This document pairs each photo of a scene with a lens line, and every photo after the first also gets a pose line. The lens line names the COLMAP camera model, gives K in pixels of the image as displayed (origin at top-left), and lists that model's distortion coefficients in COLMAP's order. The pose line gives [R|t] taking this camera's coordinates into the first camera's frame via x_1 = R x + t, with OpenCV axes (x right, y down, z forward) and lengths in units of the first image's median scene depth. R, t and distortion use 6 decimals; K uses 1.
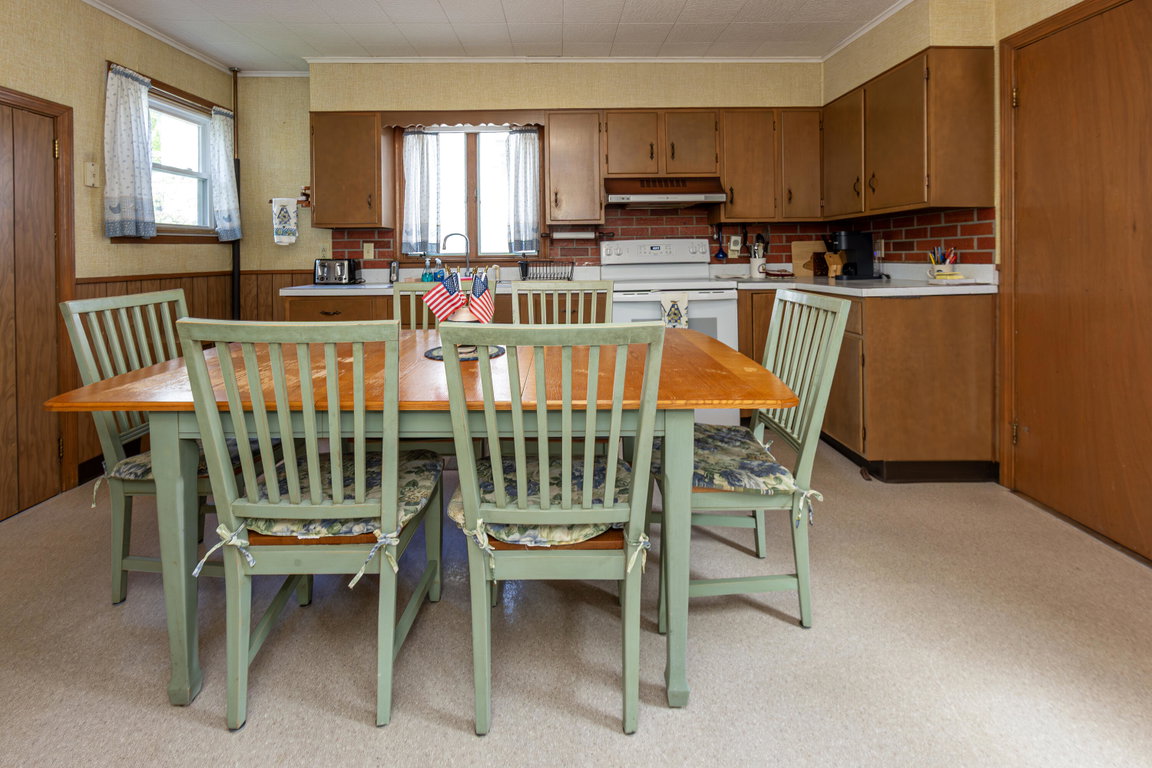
lens RADIAL K [[518.9, 0, 573.9], [0, 518.9, 359.2], [0, 0, 1]] dist [-0.001285, -0.000154]
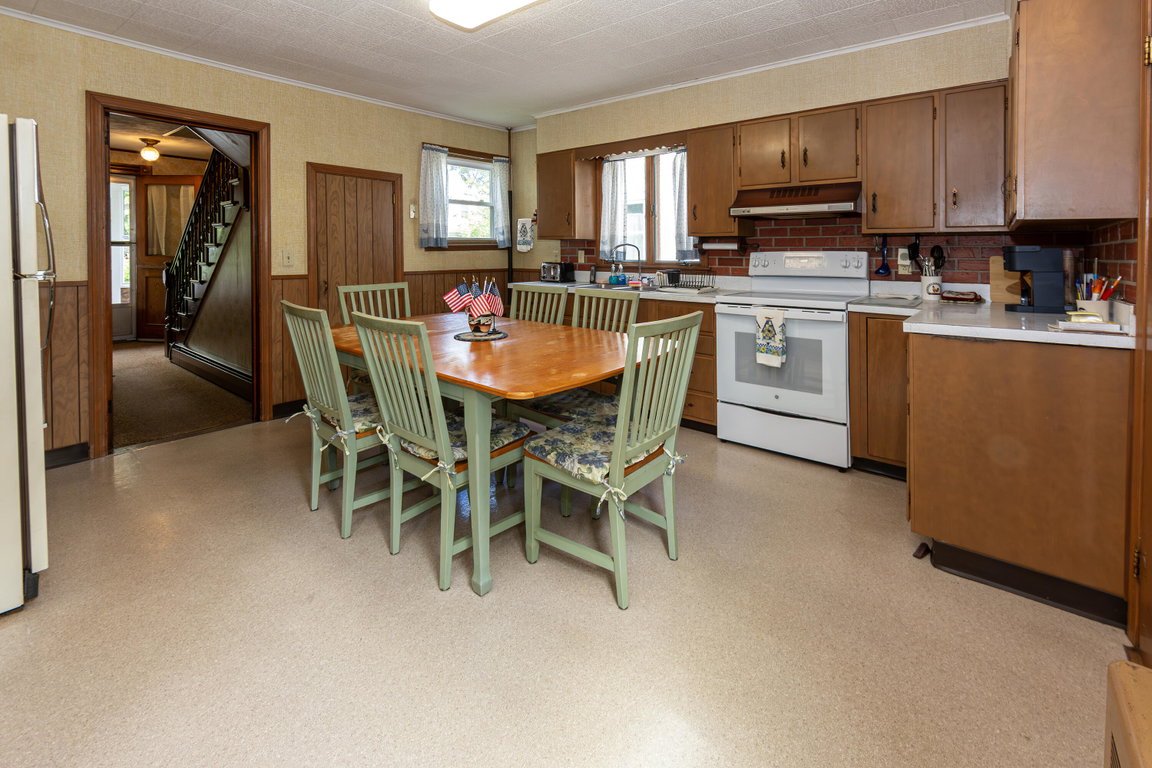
lens RADIAL K [[509.1, 0, 596.5], [0, 509.1, 386.2], [0, 0, 1]] dist [-0.001681, -0.000239]
pose [[0.769155, 0.176887, -0.614095, 0.513457], [-0.137340, 0.984230, 0.111484, -0.043581], [0.624130, -0.001408, 0.781319, 0.044873]]
